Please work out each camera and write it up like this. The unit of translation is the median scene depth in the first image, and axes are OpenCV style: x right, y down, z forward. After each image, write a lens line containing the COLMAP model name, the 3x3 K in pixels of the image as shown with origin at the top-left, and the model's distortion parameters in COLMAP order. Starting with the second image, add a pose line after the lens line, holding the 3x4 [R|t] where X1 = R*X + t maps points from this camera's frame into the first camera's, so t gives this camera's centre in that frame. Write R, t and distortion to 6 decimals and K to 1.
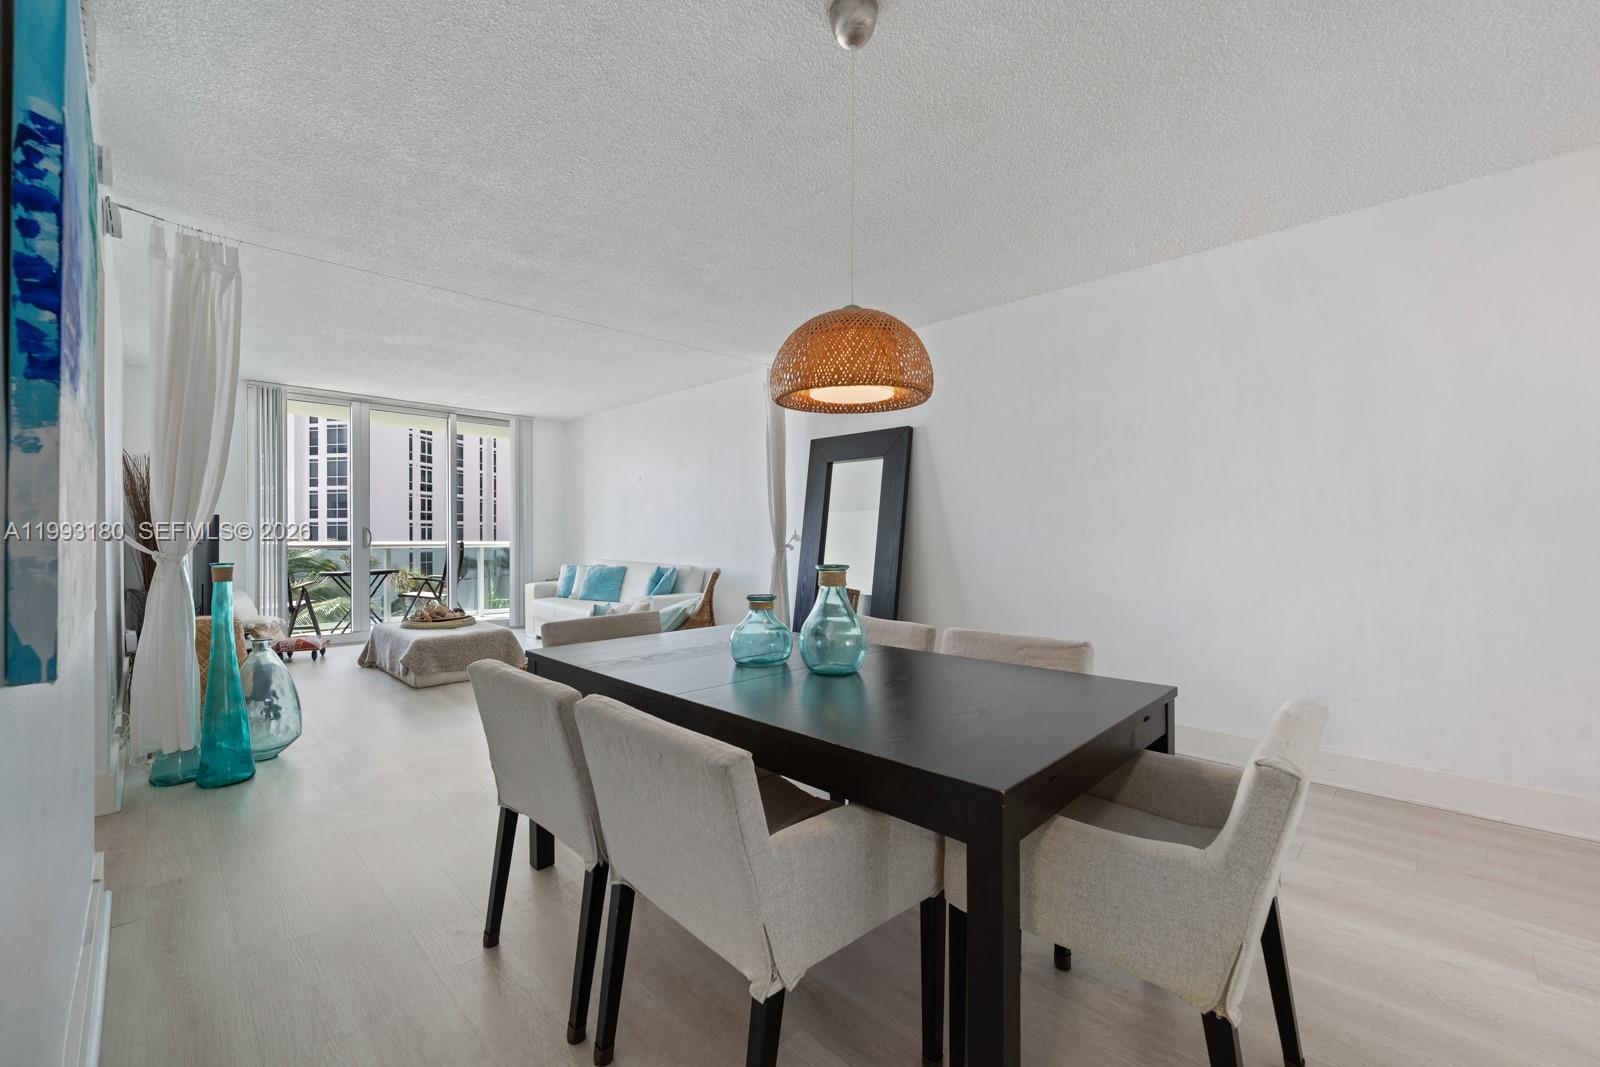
lens RADIAL K [[648.2, 0, 794.7], [0, 648.2, 542.4], [0, 0, 1]] dist [-0.001666, -0.000316]
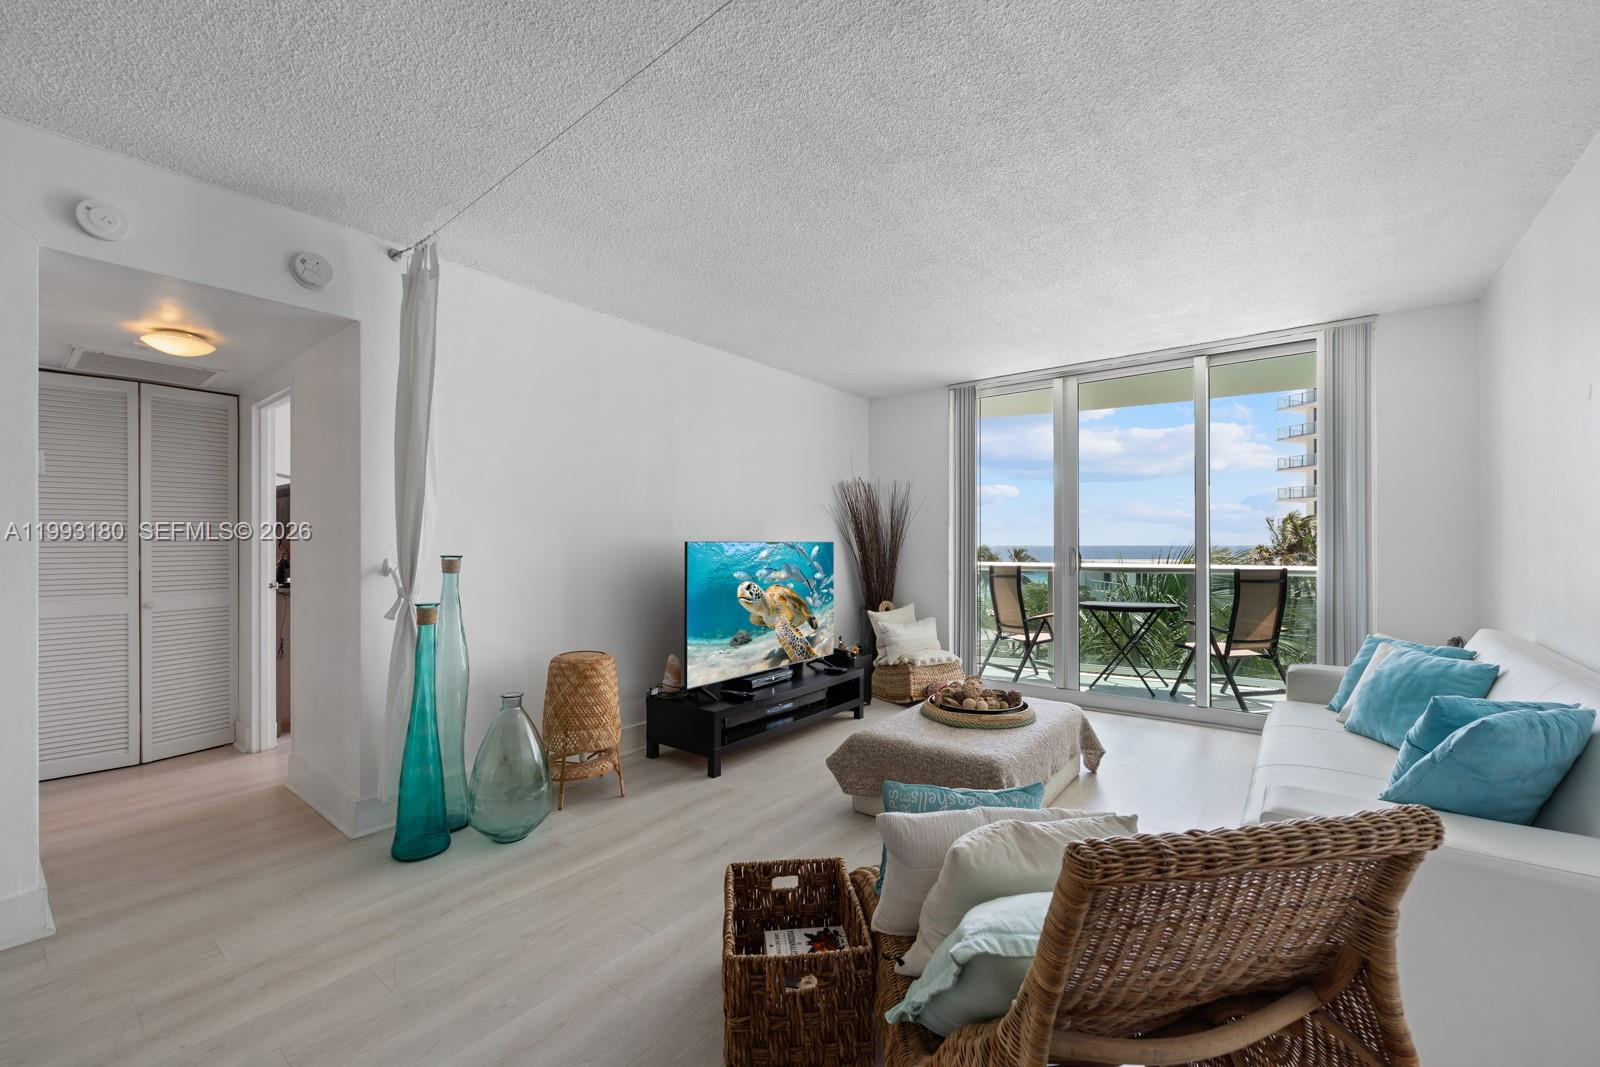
lens RADIAL K [[648.2, 0, 794.7], [0, 648.2, 542.4], [0, 0, 1]] dist [-0.001666, -0.000316]
pose [[0.114450, -0.003795, -0.993422, 0.026913], [-0.007685, 0.999959, -0.004706, -0.022407], [0.993399, 0.008173, 0.114416, 0.599729]]
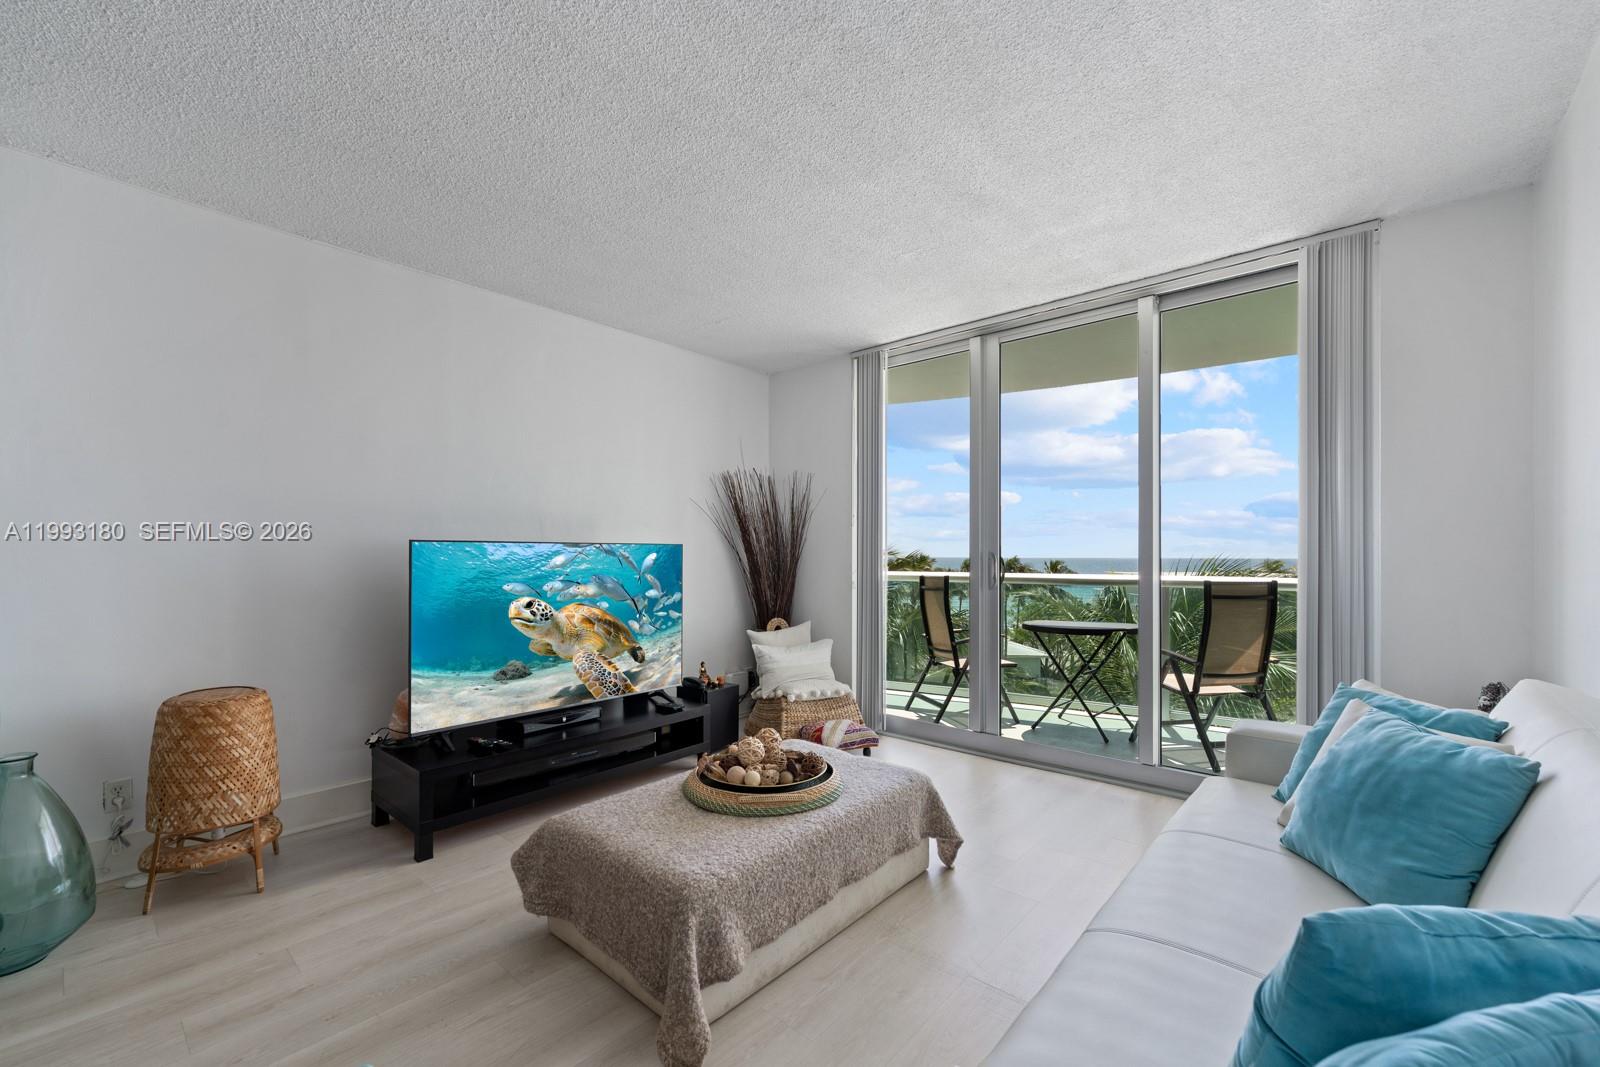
lens RADIAL K [[651.7, 0, 794.5], [0, 651.7, 555.2], [0, 0, 1]] dist [-0.002823, -0.000292]
pose [[0.061181, -0.000984, -0.998126, -0.097516], [-0.011185, 0.999936, -0.001671, -0.017358], [0.998064, 0.011266, 0.061166, 0.783048]]
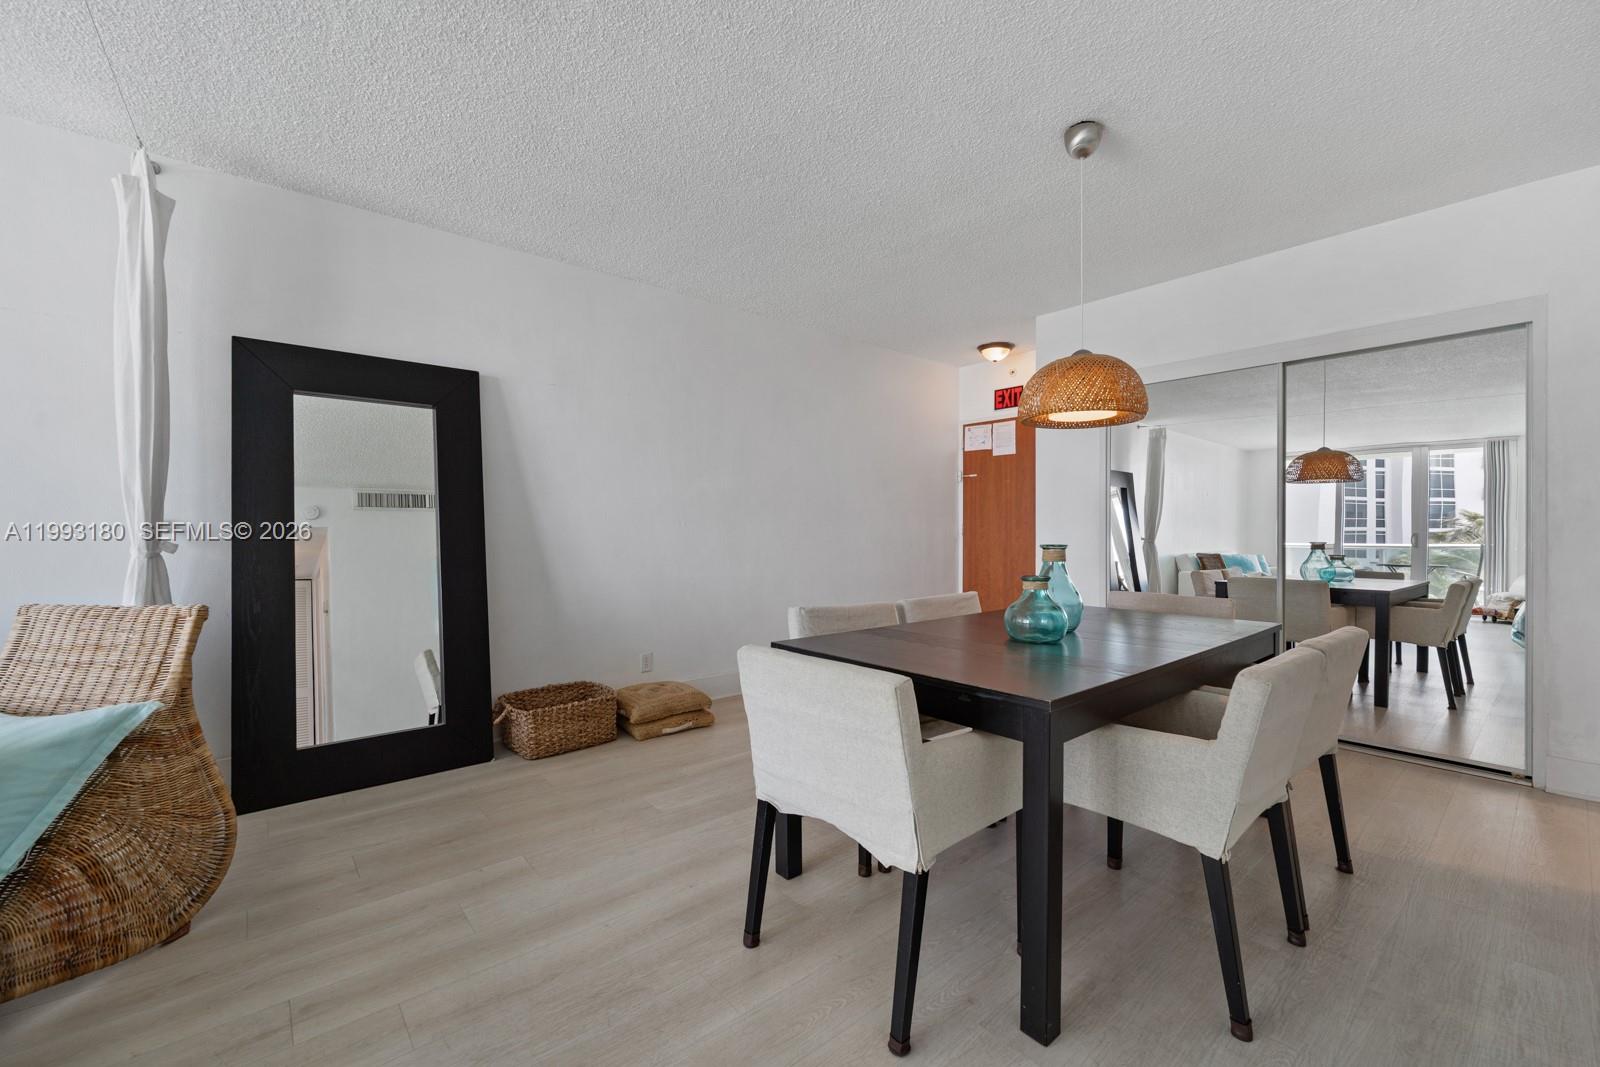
lens RADIAL K [[654.4, 0, 792.5], [0, 654.4, 532.9], [0, 0, 1]] dist [-0.000358, -0.000713]
pose [[0.090242, -0.003604, 0.995913, -0.339663], [0.009984, 0.999946, 0.002714, 0.000441], [-0.995870, 0.009698, 0.090273, 0.382273]]
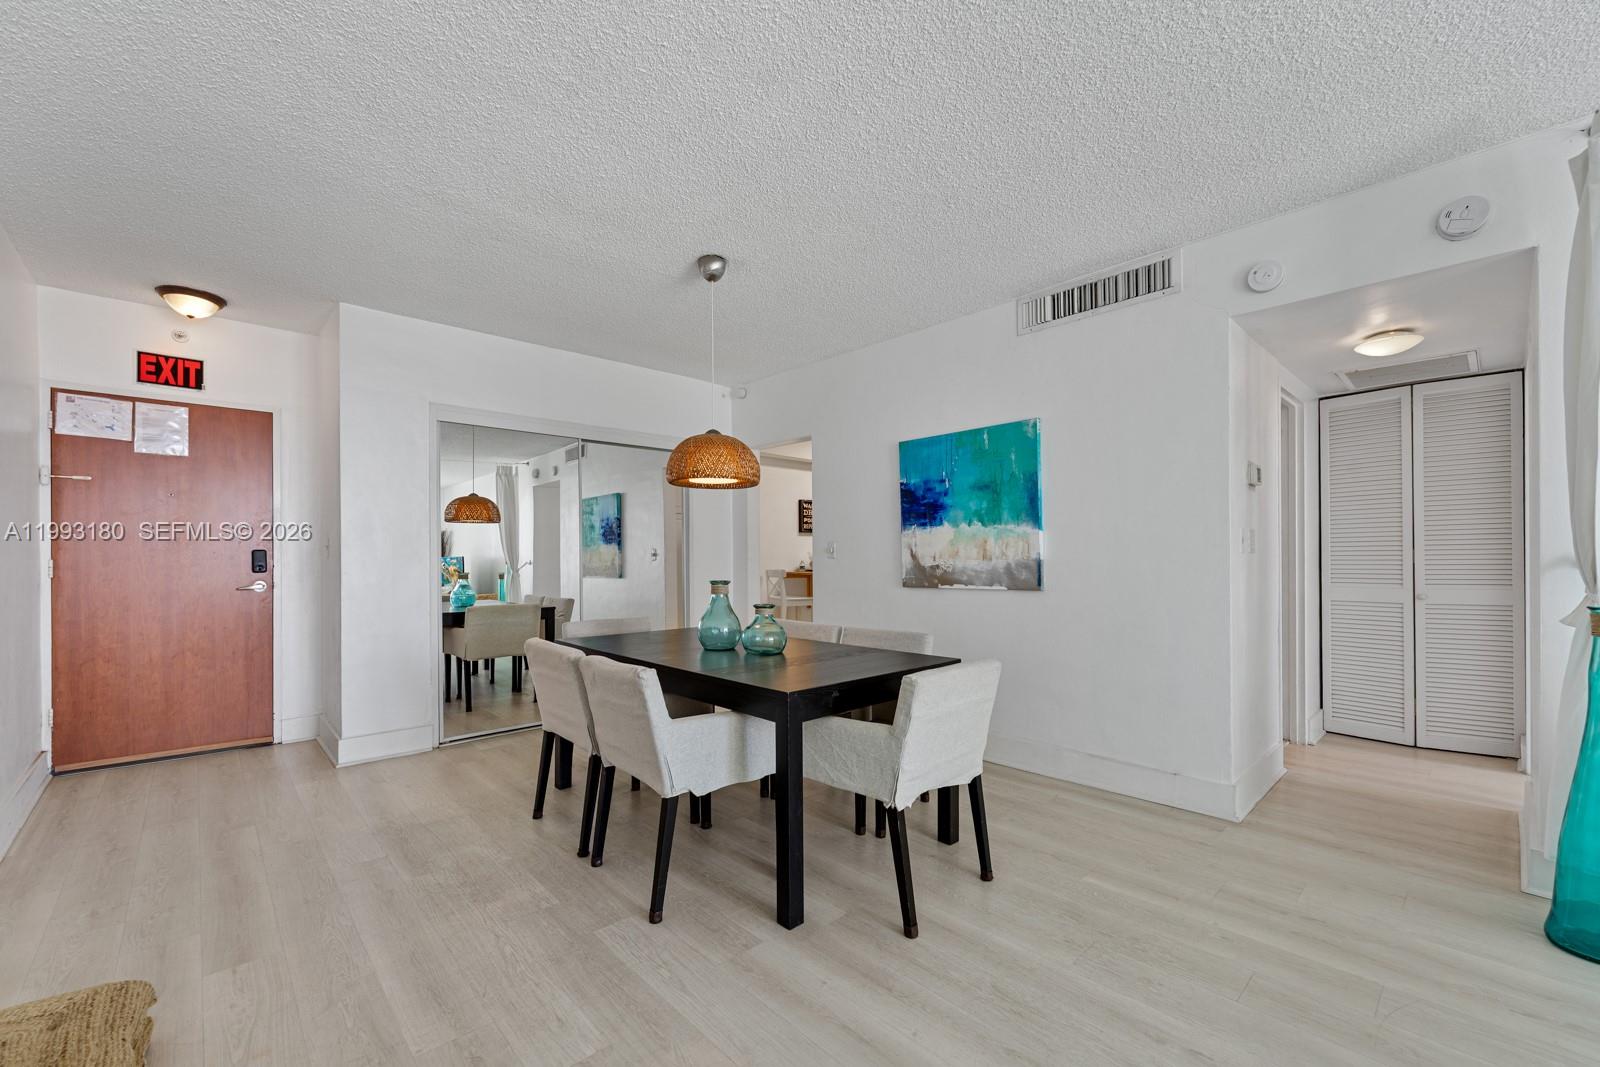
lens RADIAL K [[659.6, 0, 803.0], [0, 659.6, 554.4], [0, 0, 1]] dist [-0.001817, -0.000206]
pose [[-0.999442, 0.003433, 0.033228, -0.052917], [0.003668, 0.999969, 0.007014, -0.011227], [-0.033203, 0.007132, -0.999423, 0.714312]]
